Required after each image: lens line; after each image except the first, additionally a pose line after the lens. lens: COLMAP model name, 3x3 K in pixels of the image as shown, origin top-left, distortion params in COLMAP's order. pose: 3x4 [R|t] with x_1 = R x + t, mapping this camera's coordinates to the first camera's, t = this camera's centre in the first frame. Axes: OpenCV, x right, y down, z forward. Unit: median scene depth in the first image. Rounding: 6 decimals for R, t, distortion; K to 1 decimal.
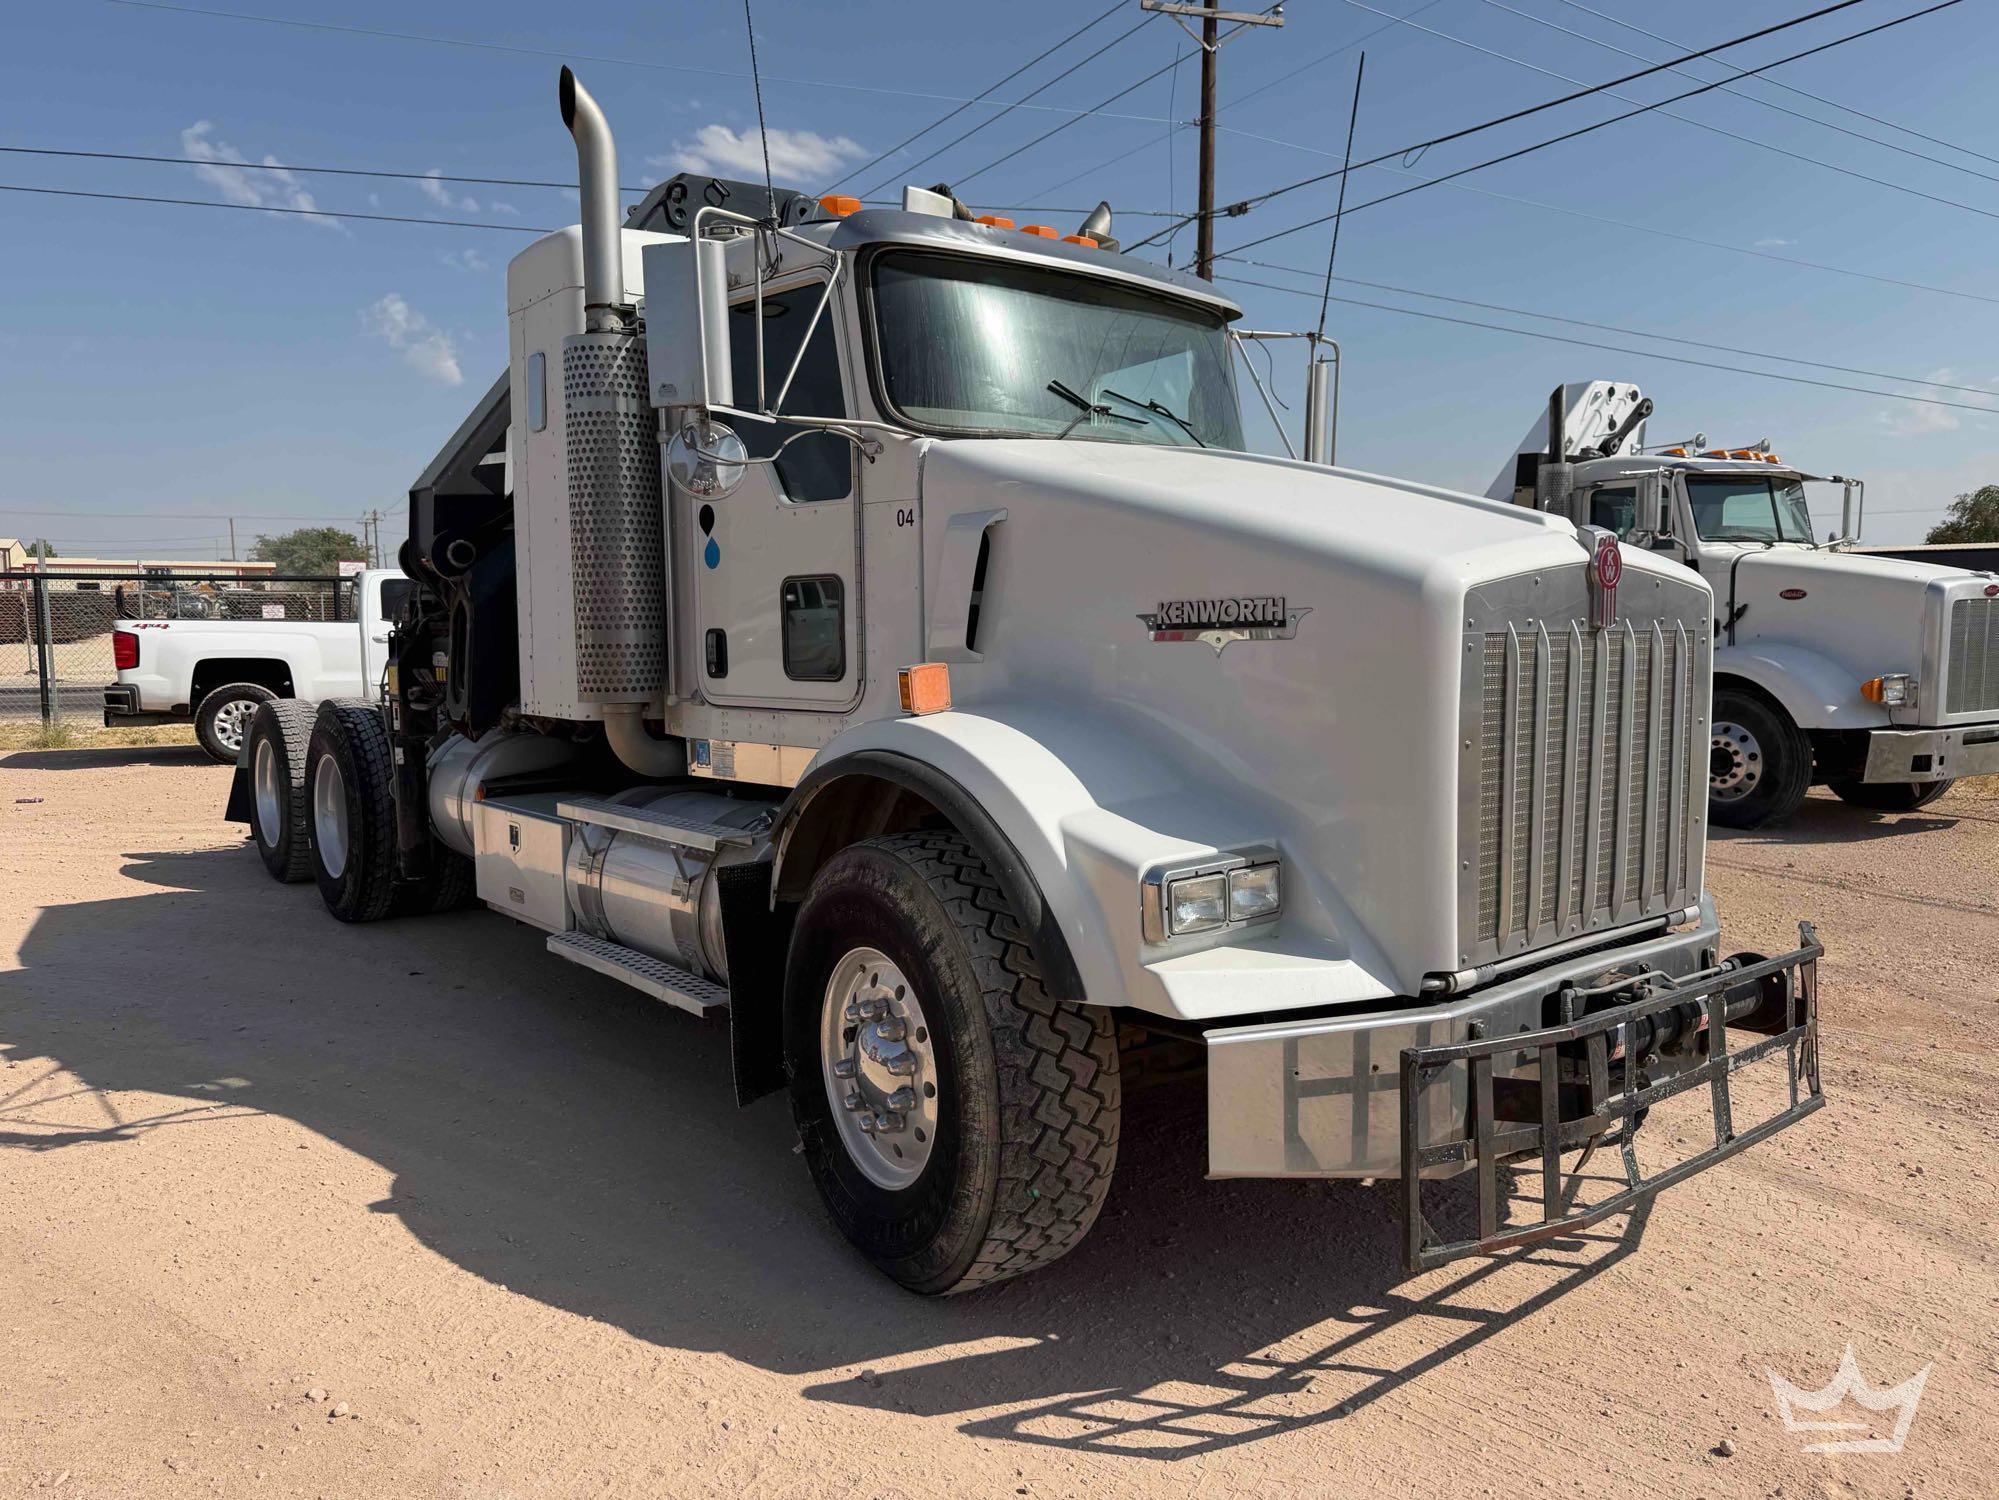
lens RADIAL K [[1381.4, 0, 1013.0], [0, 1381.4, 762.7], [0, 0, 1]] dist [0.117581, -0.179860]
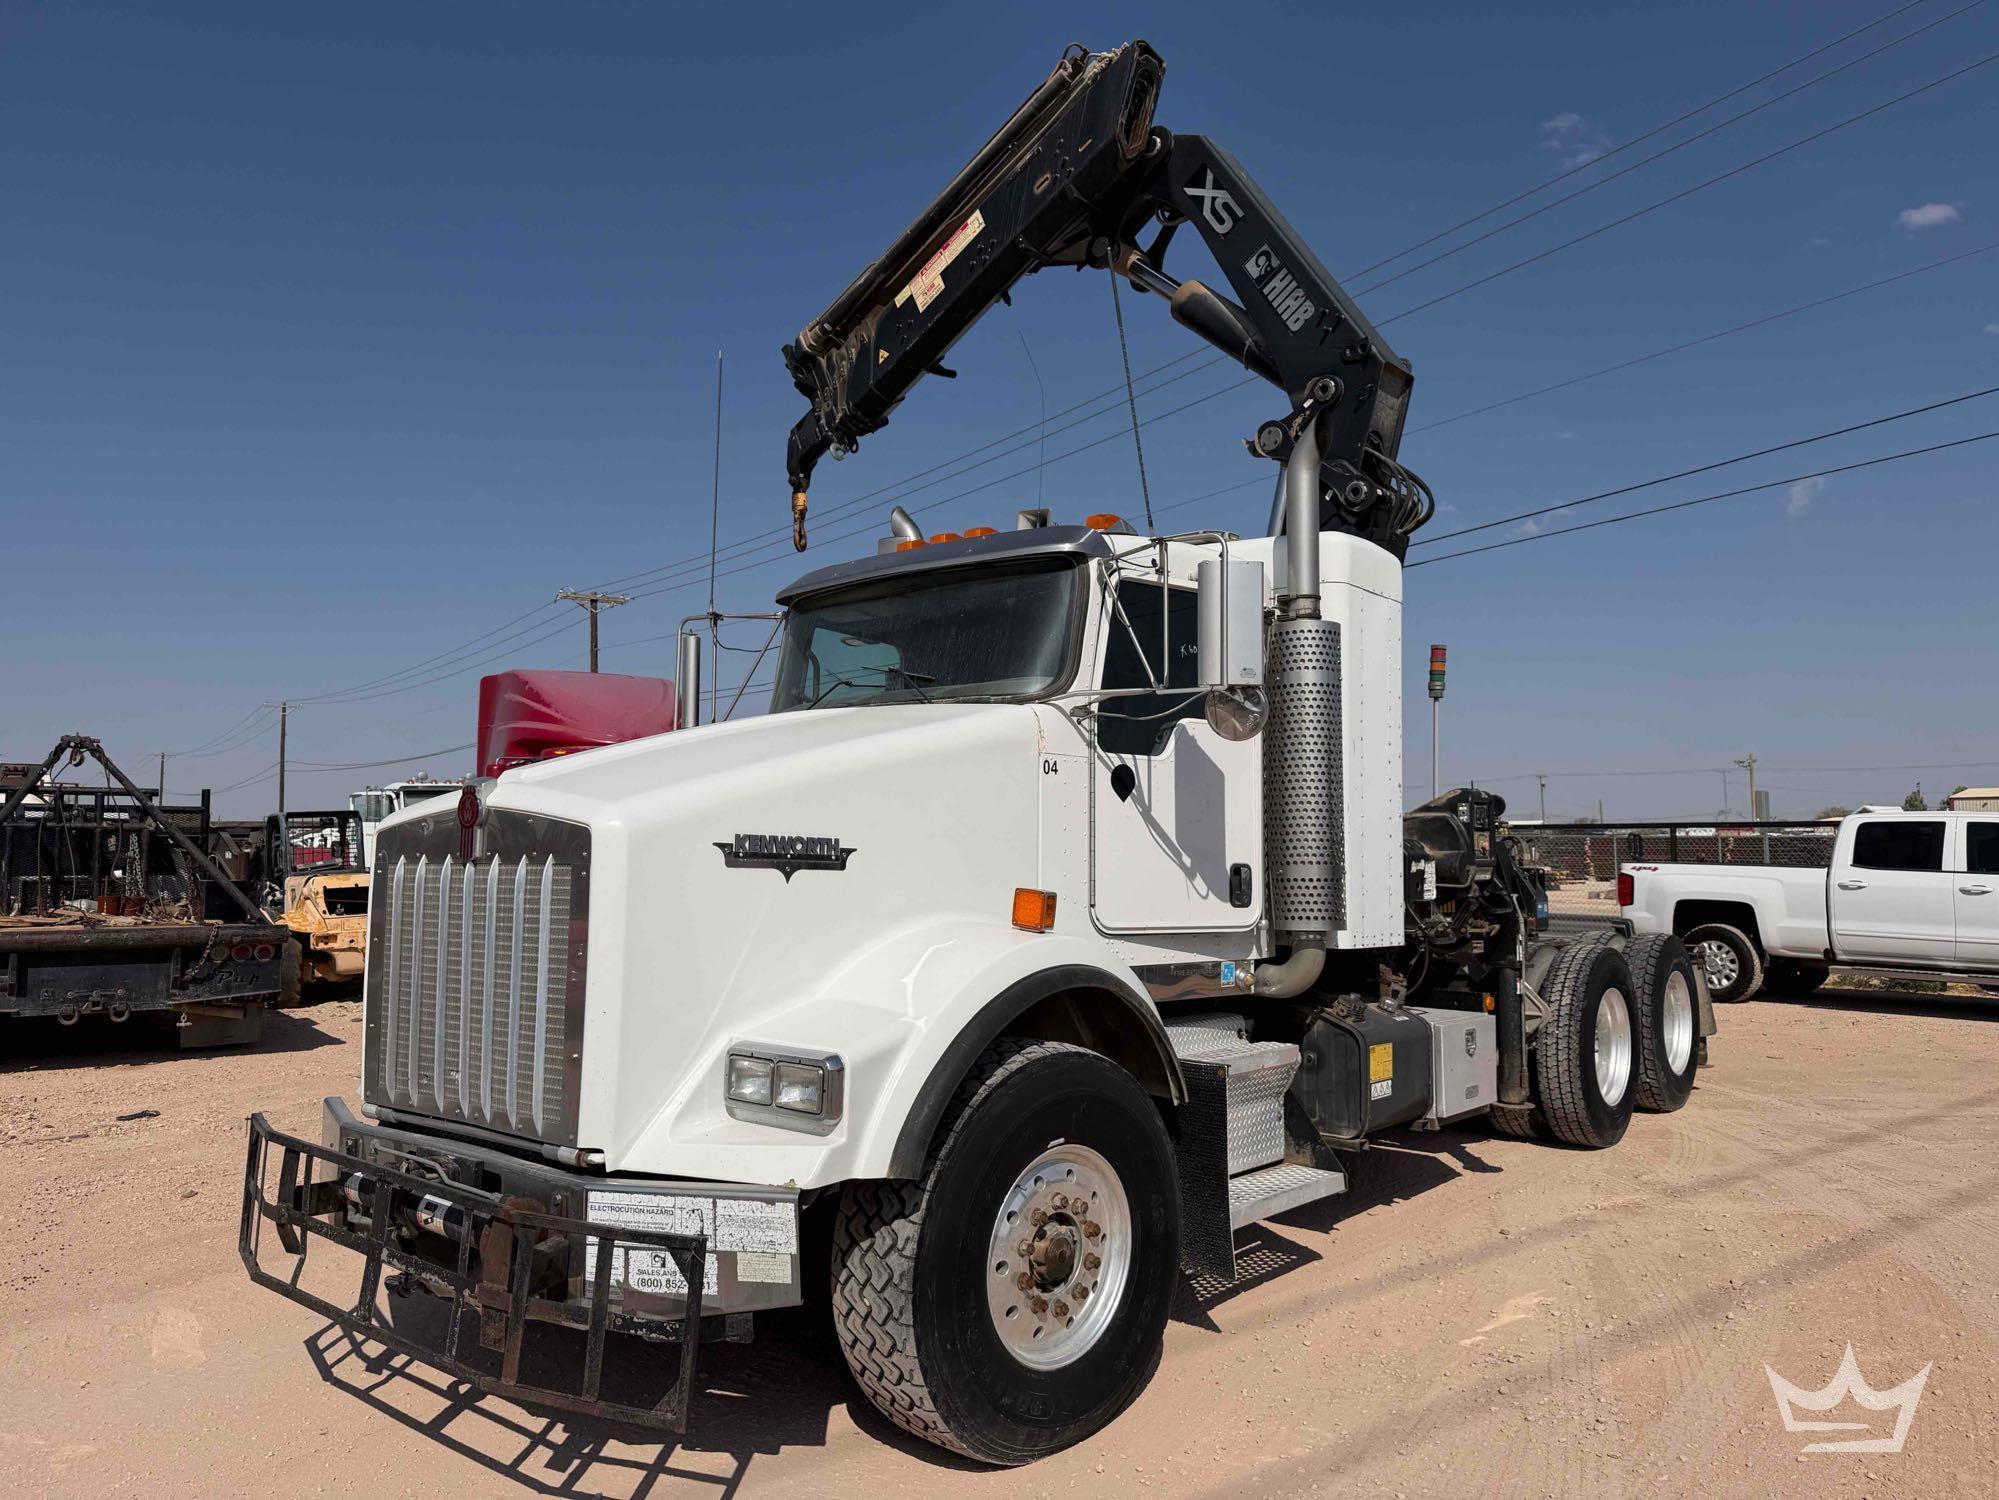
lens RADIAL K [[1386.0, 0, 1008.4], [0, 1386.0, 741.0], [0, 0, 1]] dist [0.080293, -0.124902]
pose [[0.200417, -0.074363, -0.976885, 1.115839], [-0.114081, 0.988561, -0.098656, -0.082381], [0.973046, 0.131216, 0.189641, 0.790737]]
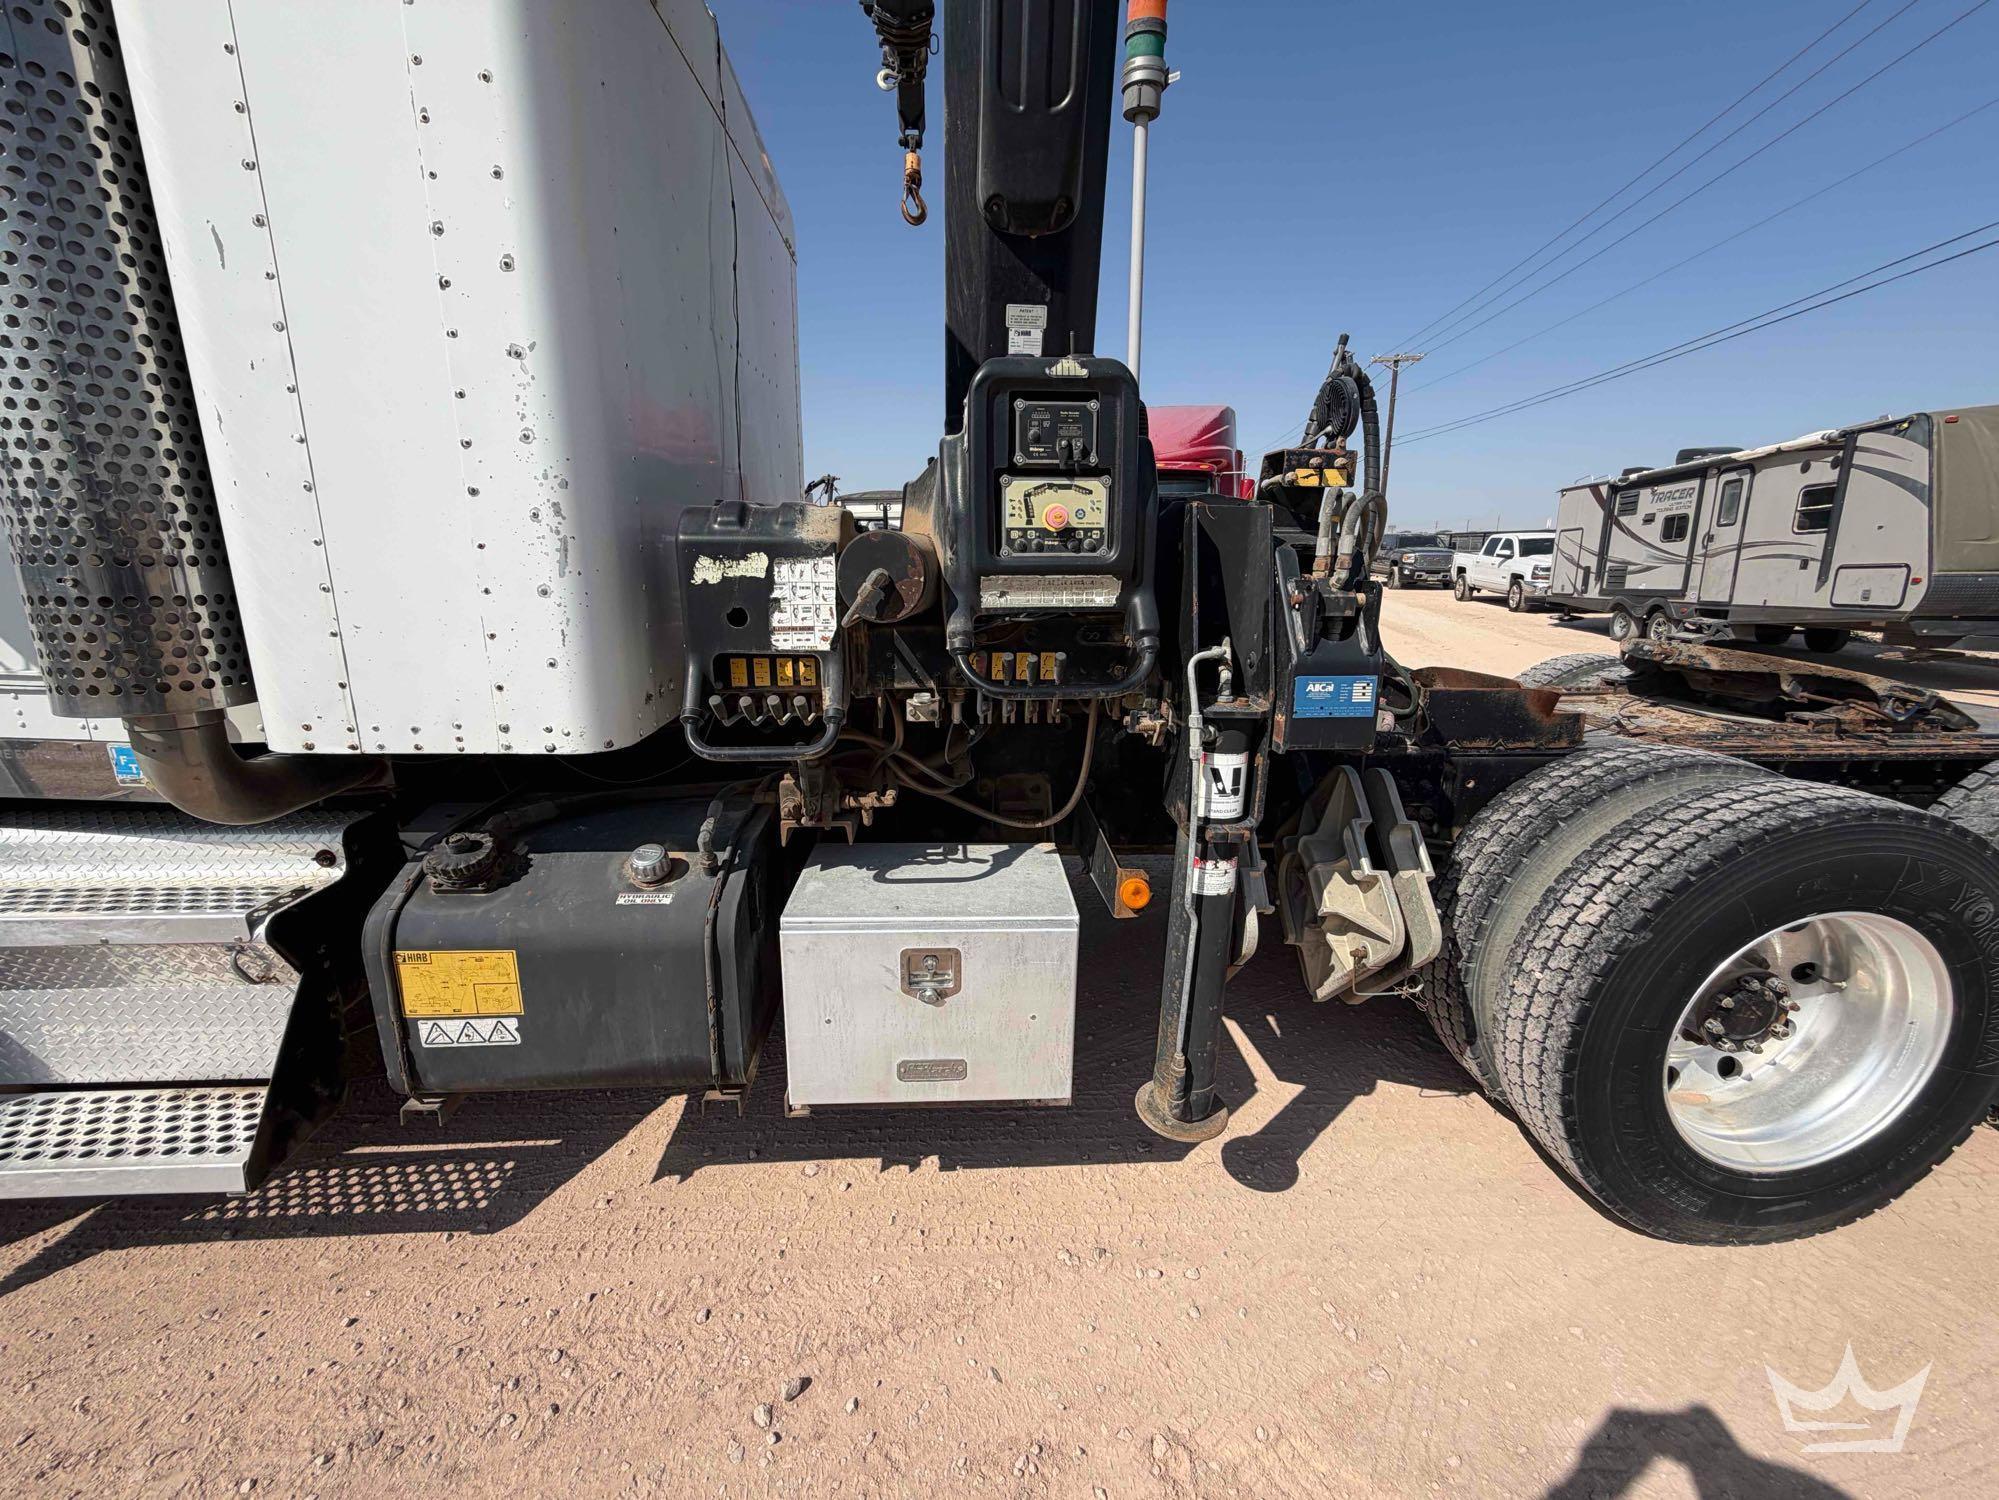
lens RADIAL K [[800.1, 0, 998.5], [0, 800.1, 746.5], [0, 0, 1]] dist [0.007196, 0.000014]
pose [[-0.566681, 0.202921, -0.798558, 0.171964], [-0.092823, 0.947305, 0.306589, -0.172064], [0.818692, 0.247863, -0.517984, 1.629746]]
